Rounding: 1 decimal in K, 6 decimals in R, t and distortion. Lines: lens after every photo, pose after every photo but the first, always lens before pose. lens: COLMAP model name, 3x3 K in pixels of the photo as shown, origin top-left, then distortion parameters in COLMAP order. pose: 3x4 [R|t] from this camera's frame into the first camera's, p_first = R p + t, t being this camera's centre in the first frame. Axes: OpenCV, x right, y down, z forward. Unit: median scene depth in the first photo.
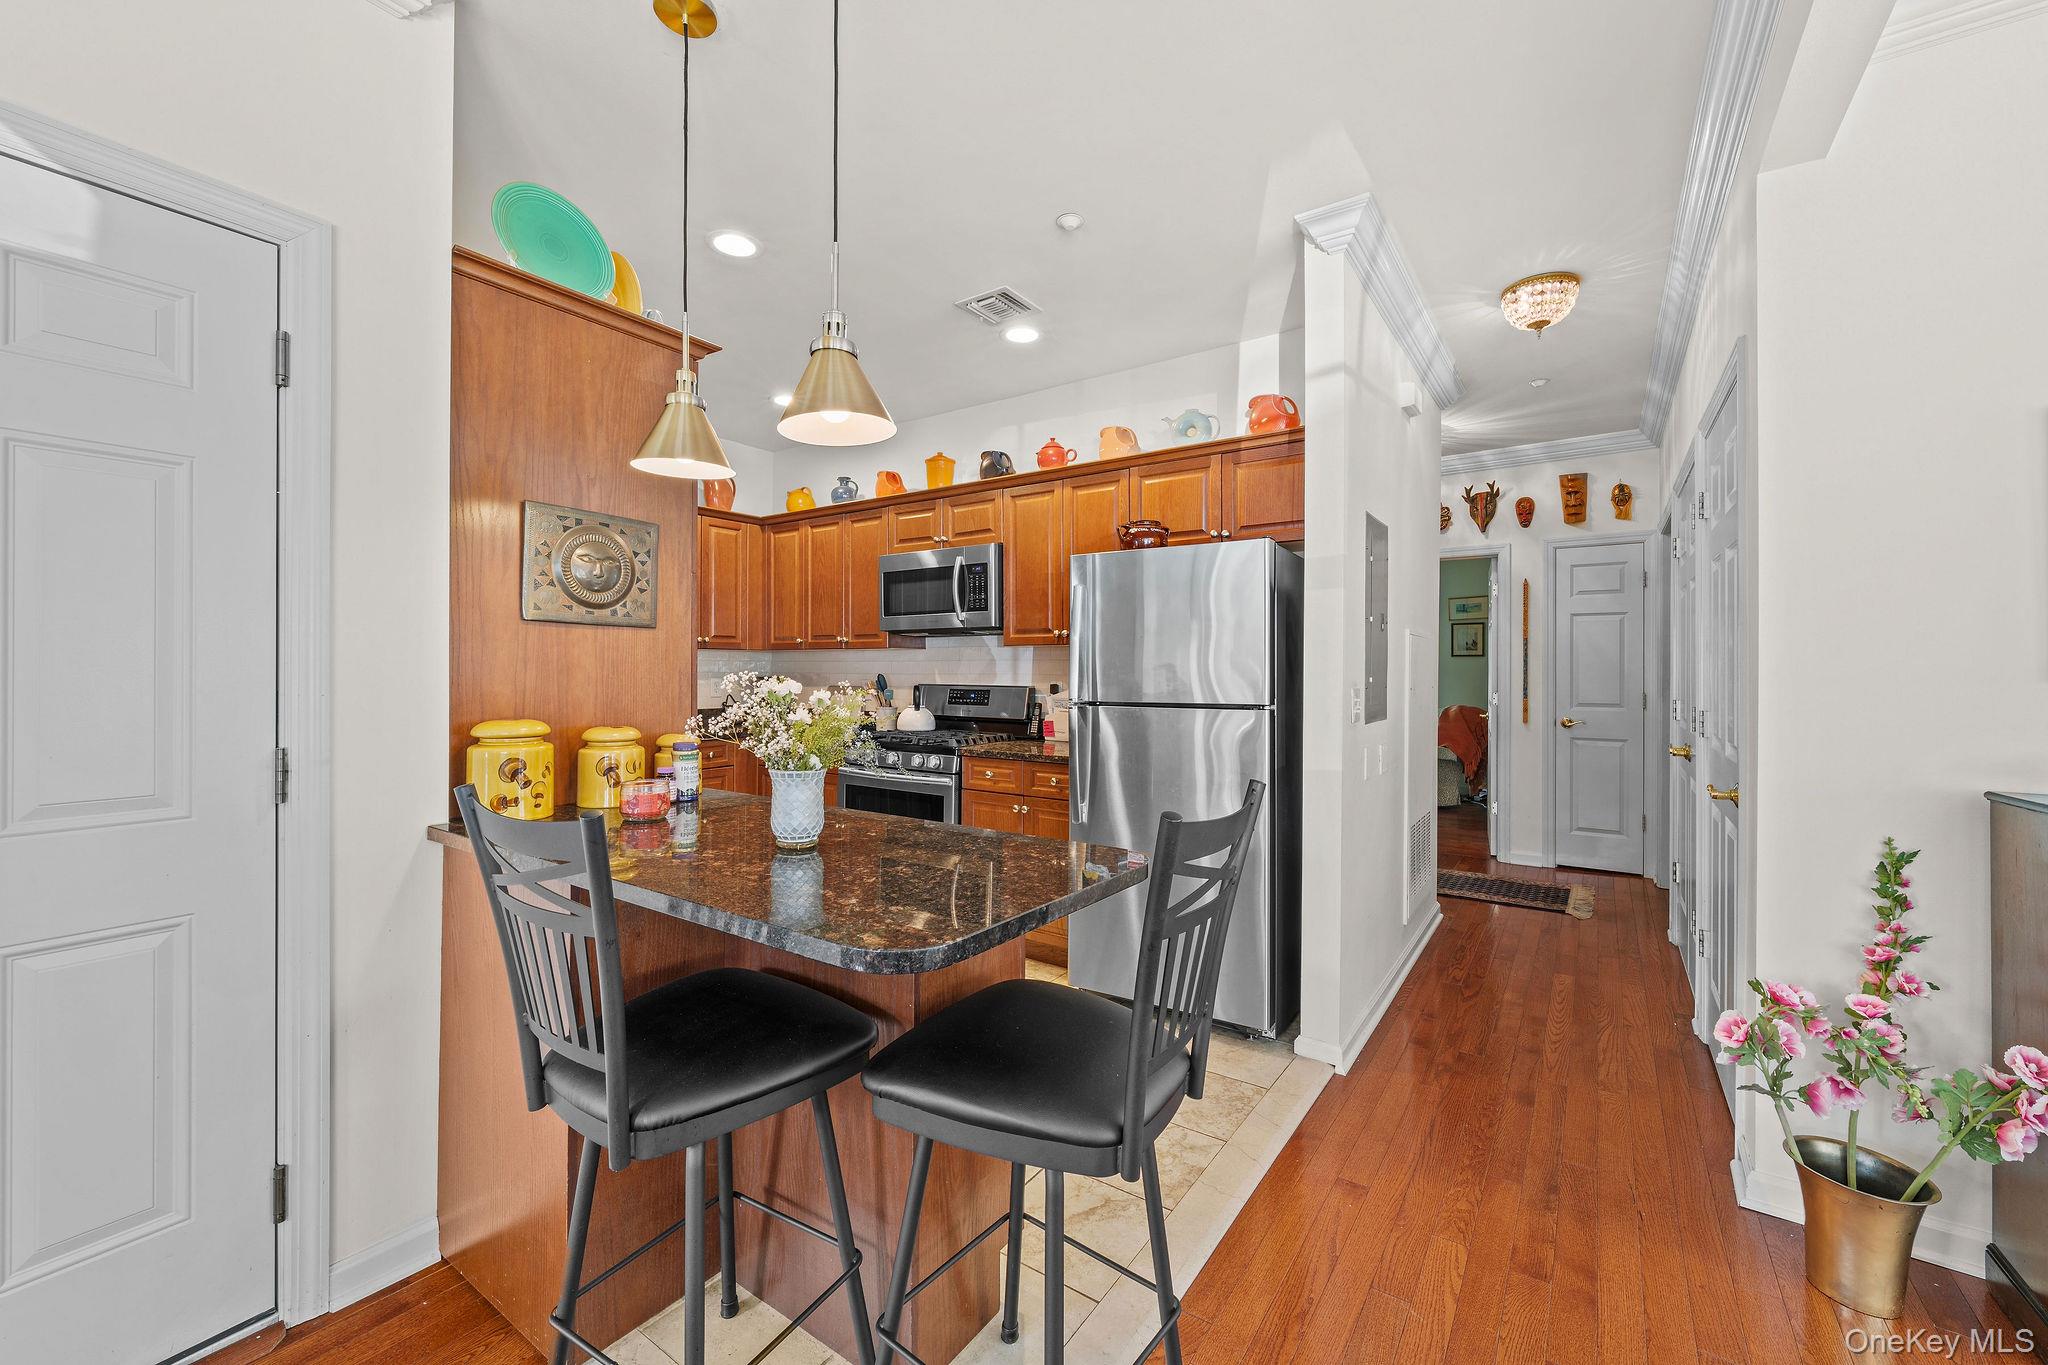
lens RADIAL K [[813.7, 0, 1033.6], [0, 813.7, 669.5], [0, 0, 1]] dist [-0.000995, -0.001188]
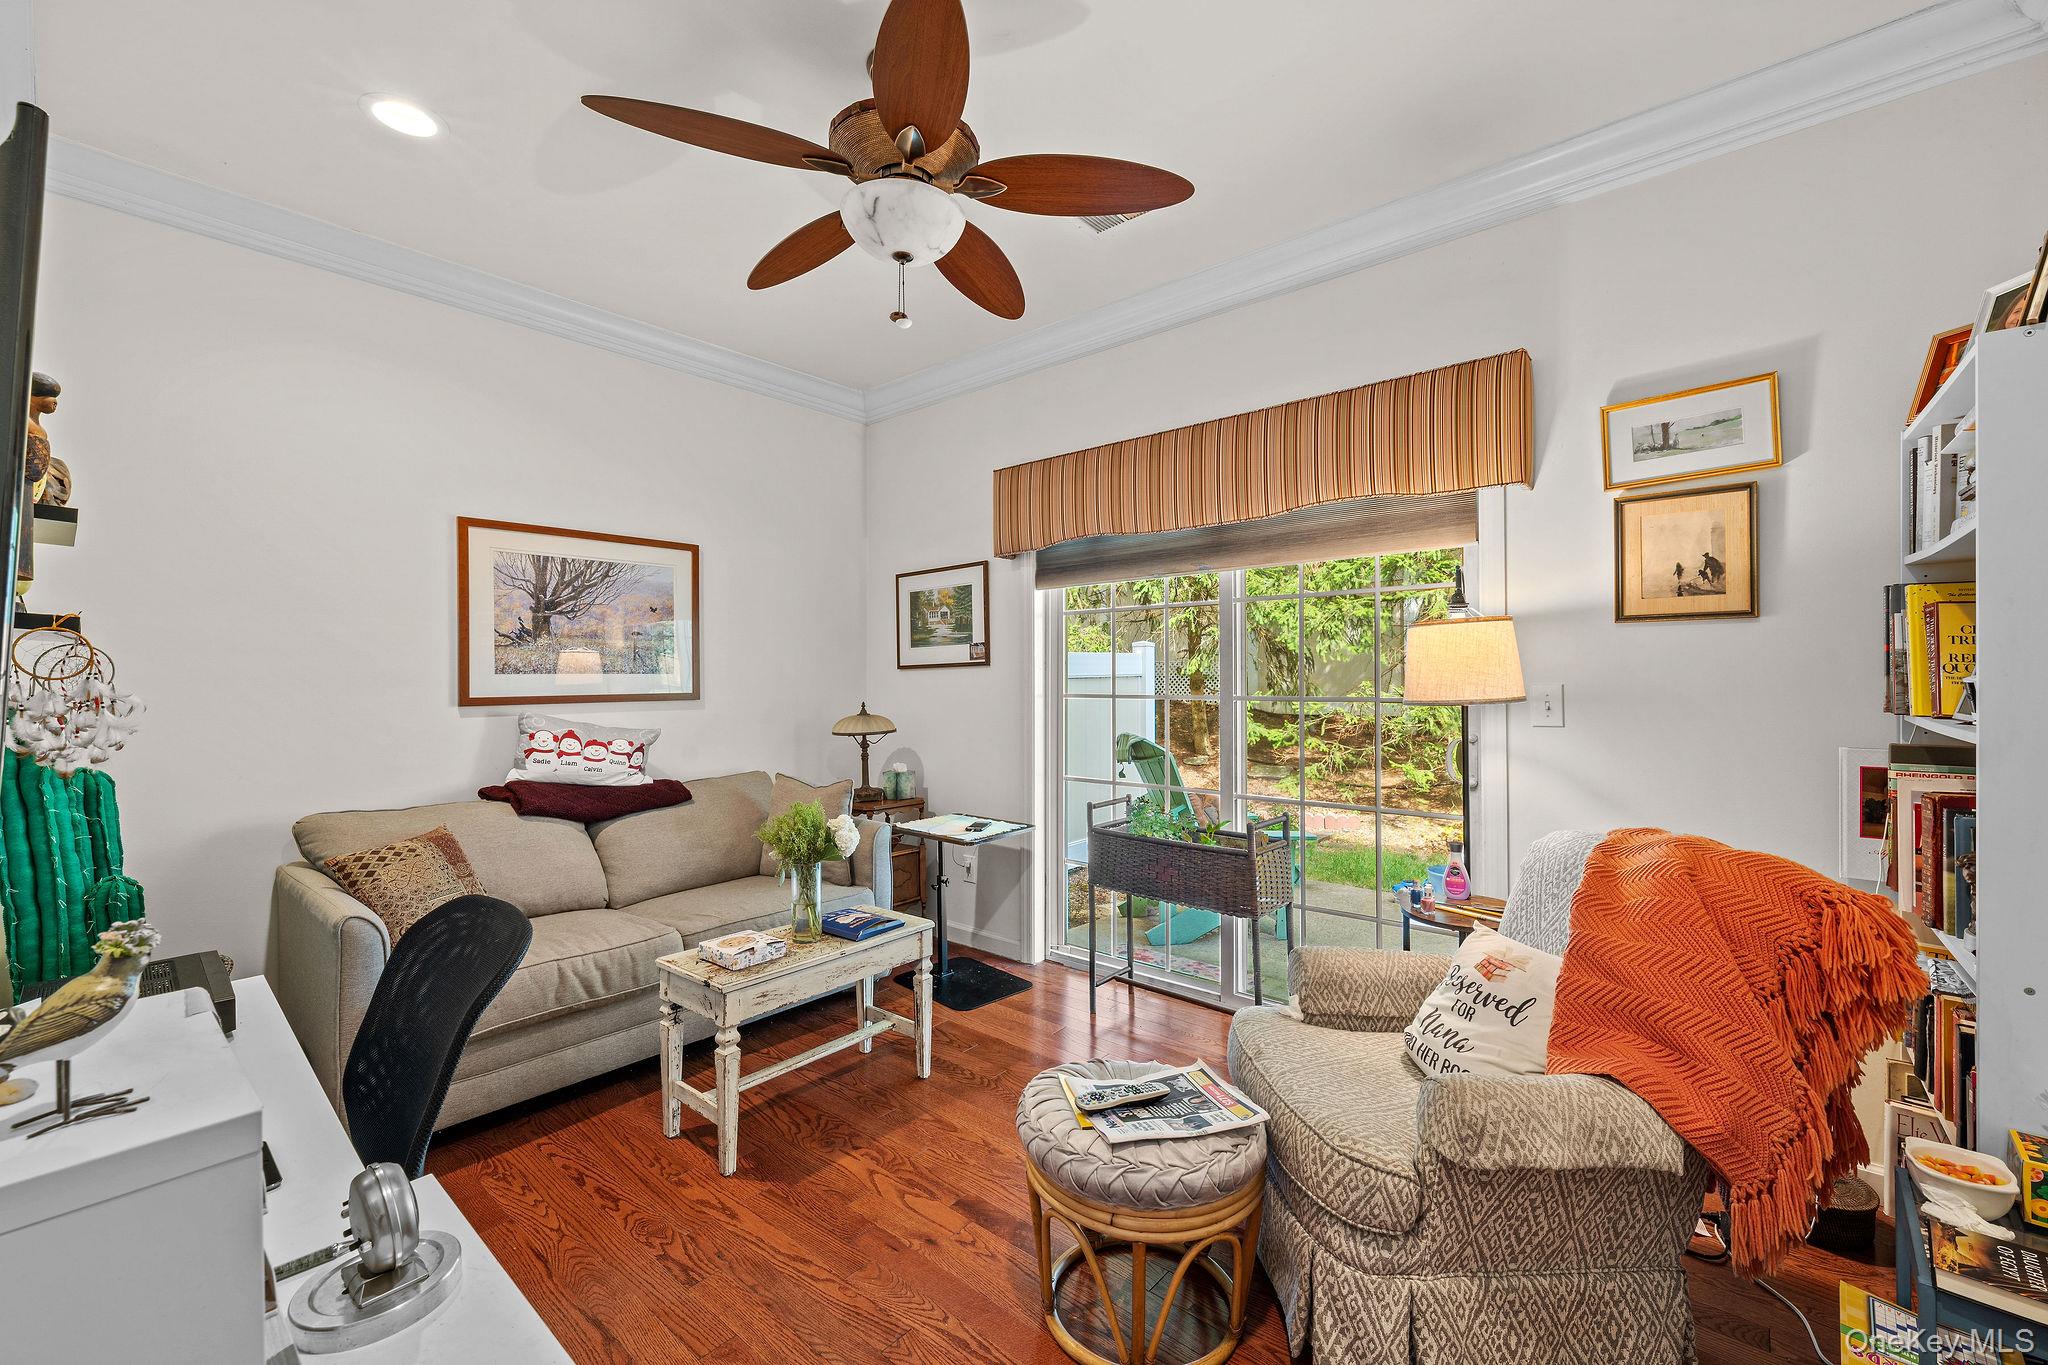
lens RADIAL K [[842.8, 0, 1020.7], [0, 842.8, 689.0], [0, 0, 1]] dist [0.000847, 0.000205]
pose [[0.994890, -0.001465, -0.100952, 0.745273], [0.001300, 0.999998, -0.001707, 0.015695], [0.100954, 0.001567, 0.994890, 1.513850]]
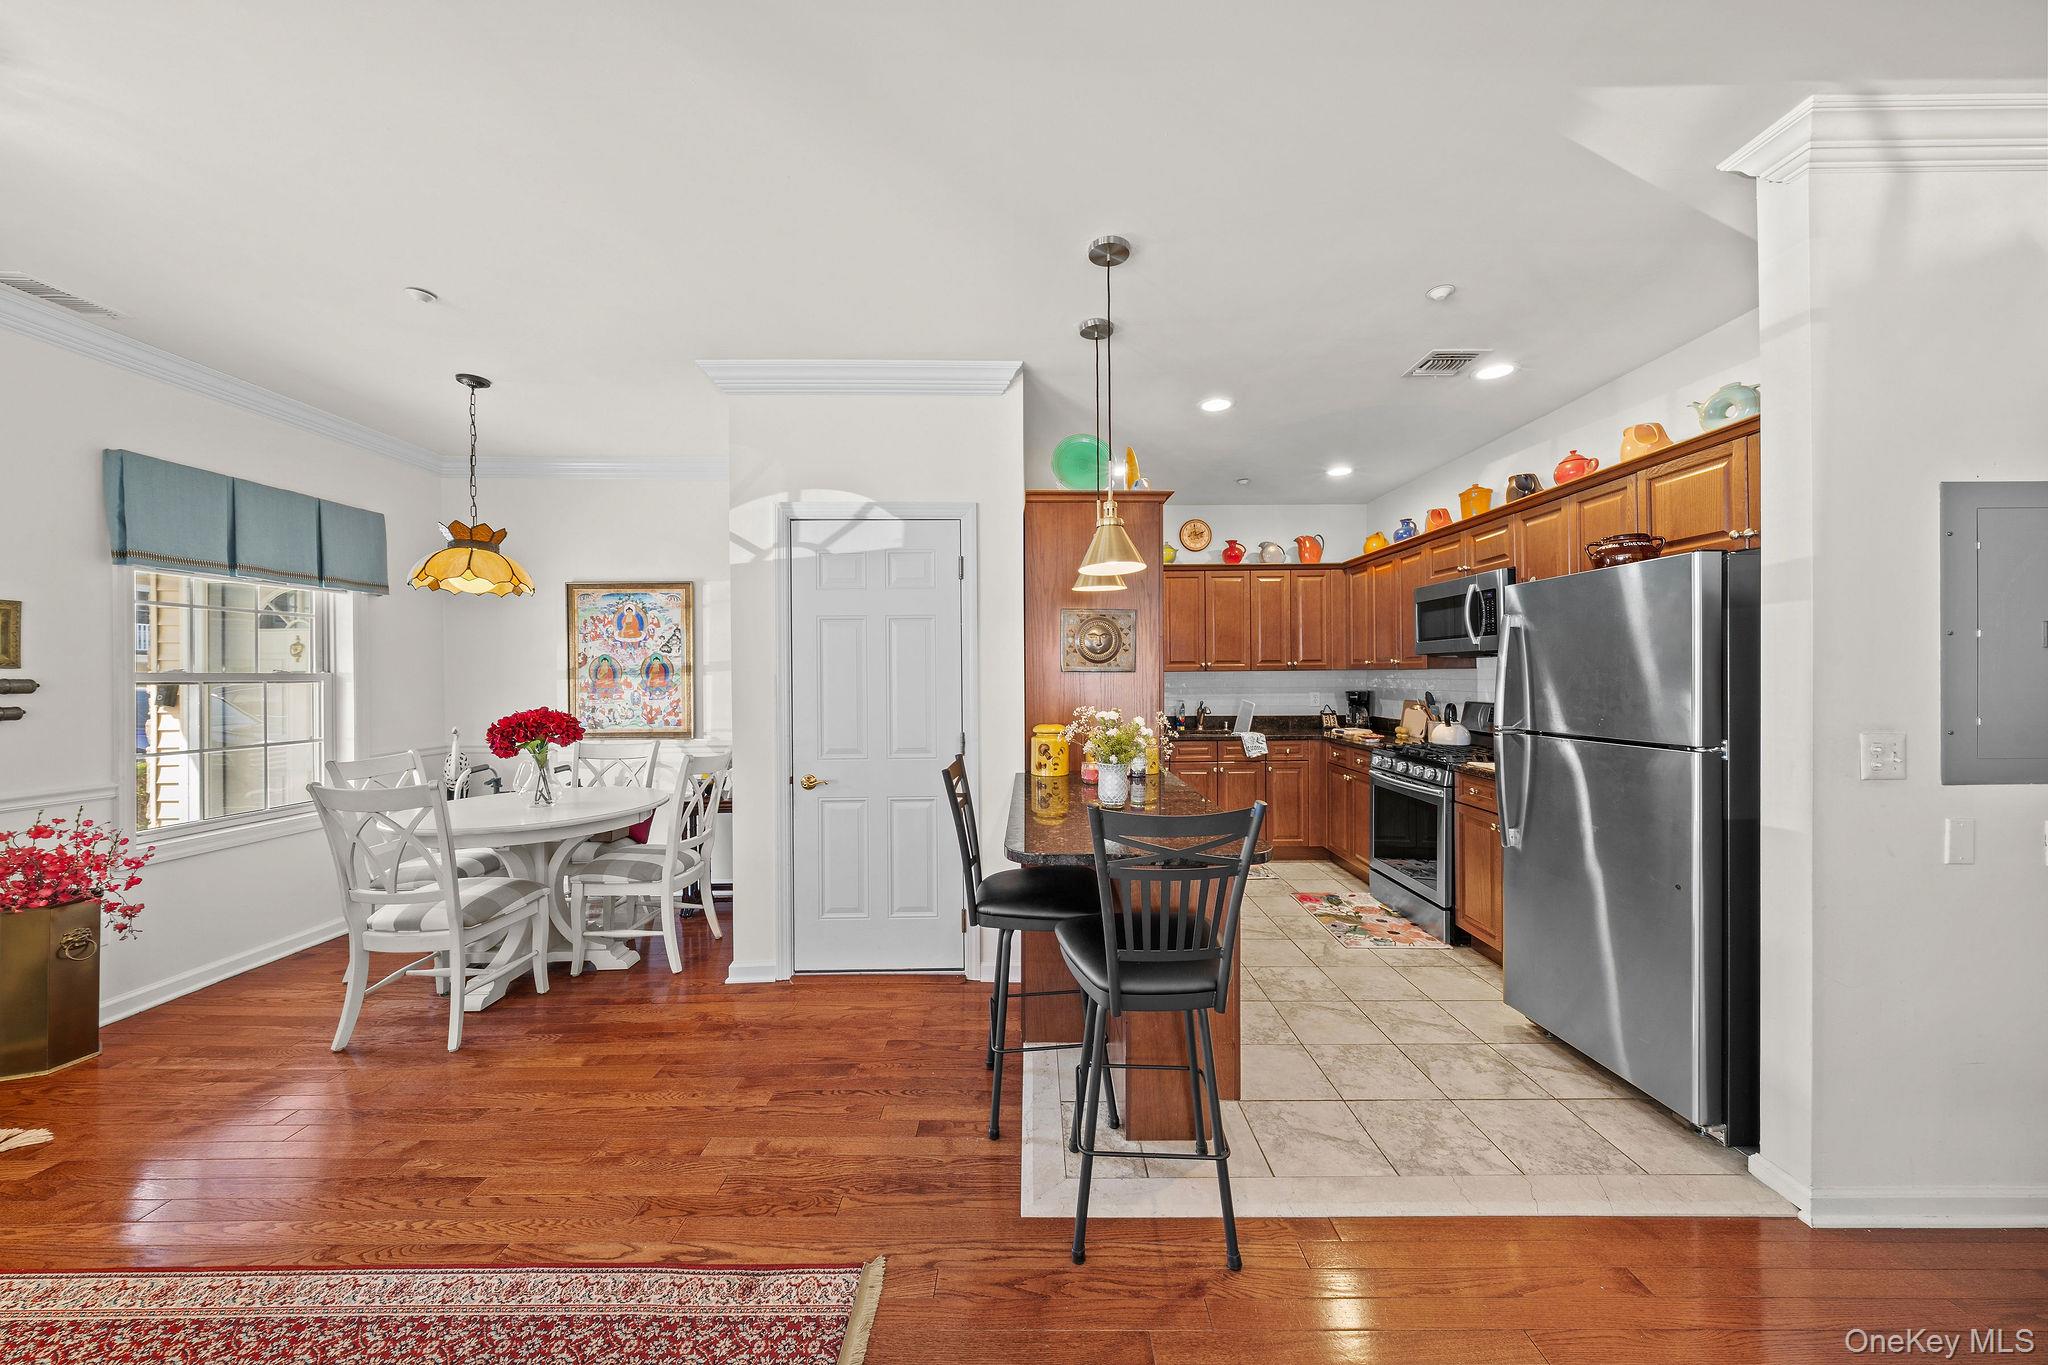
lens RADIAL K [[695.4, 0, 1027.6], [0, 695.4, 674.4], [0, 0, 1]] dist [-0.000307, -0.000566]
pose [[0.566448, -0.008673, -0.824052, 0.326515], [0.011735, 0.999928, -0.002458, -0.025317], [0.824014, -0.008278, 0.566509, 0.003460]]
